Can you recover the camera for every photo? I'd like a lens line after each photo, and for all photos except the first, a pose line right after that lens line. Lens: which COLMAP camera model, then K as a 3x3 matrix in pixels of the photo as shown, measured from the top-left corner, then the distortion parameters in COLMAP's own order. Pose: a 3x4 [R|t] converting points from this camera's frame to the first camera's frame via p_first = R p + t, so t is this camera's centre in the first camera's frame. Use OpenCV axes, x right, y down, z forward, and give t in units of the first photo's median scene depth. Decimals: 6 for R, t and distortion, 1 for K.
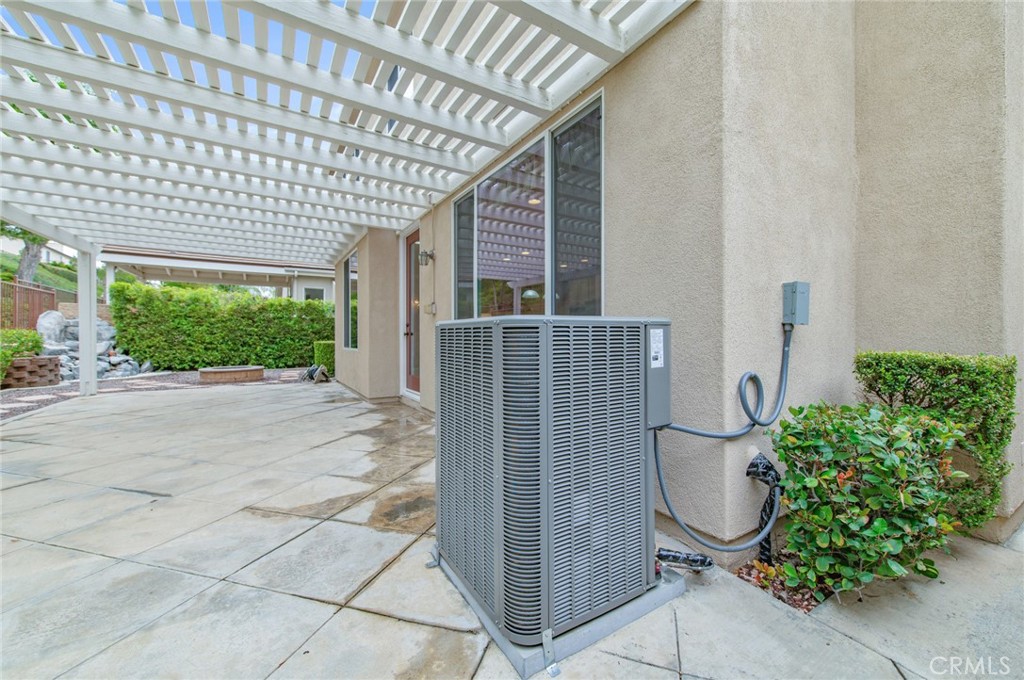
lens RADIAL K [[404.5, 0, 518.7], [0, 404.5, 334.2], [0, 0, 1]] dist [0.011959, -0.003032]
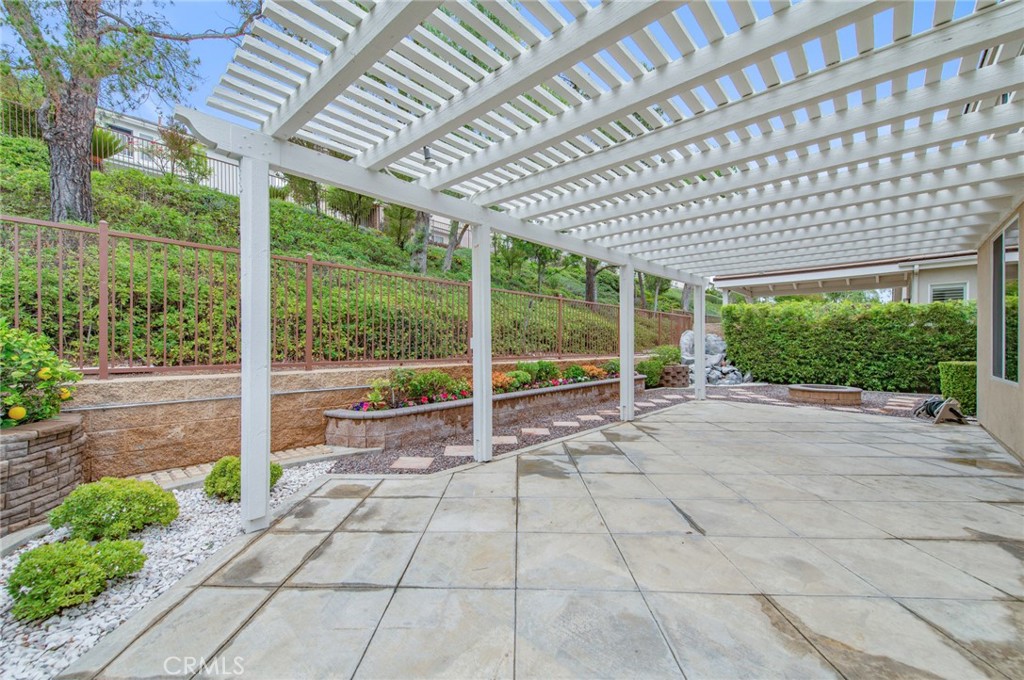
lens RADIAL K [[404.5, 0, 510.5], [0, 404.5, 347.5], [0, 0, 1]] dist [0.011959, -0.003032]
pose [[0.258355, 0.011363, -0.965983, -0.005617], [0.008305, 0.999868, 0.013982, -0.023790], [0.966014, -0.011635, 0.258227, 0.088255]]
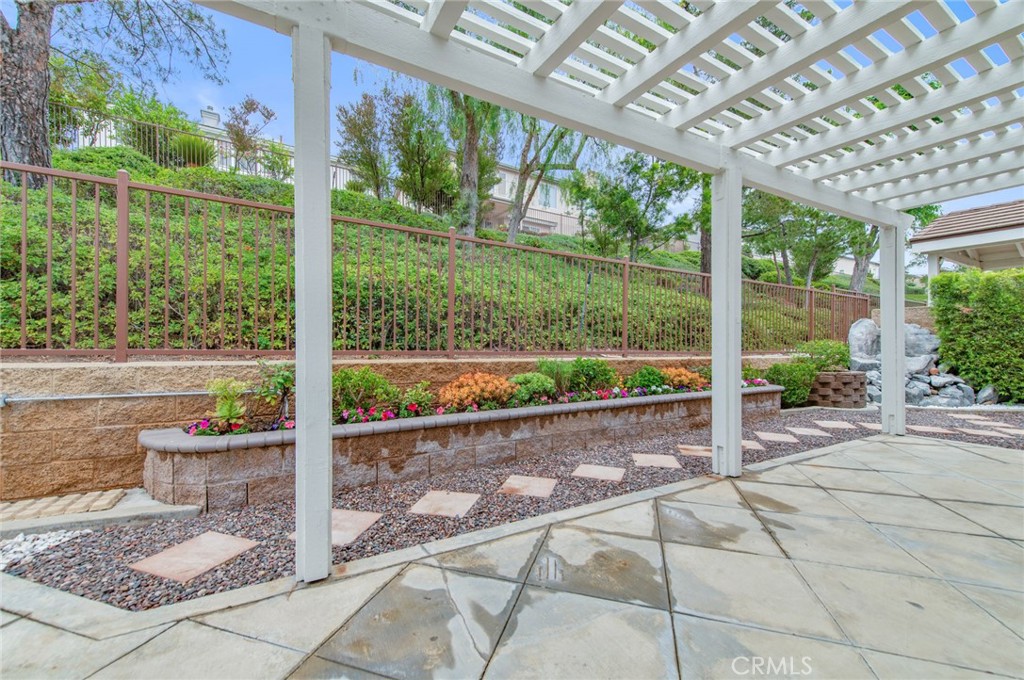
lens RADIAL K [[404.5, 0, 513.5], [0, 404.5, 347.1], [0, 0, 1]] dist [0.011959, -0.003032]
pose [[-0.028035, 0.003712, -0.999600, -0.246321], [0.004280, 0.999984, 0.003593, -0.002745], [0.999598, -0.004177, -0.028051, 0.270363]]
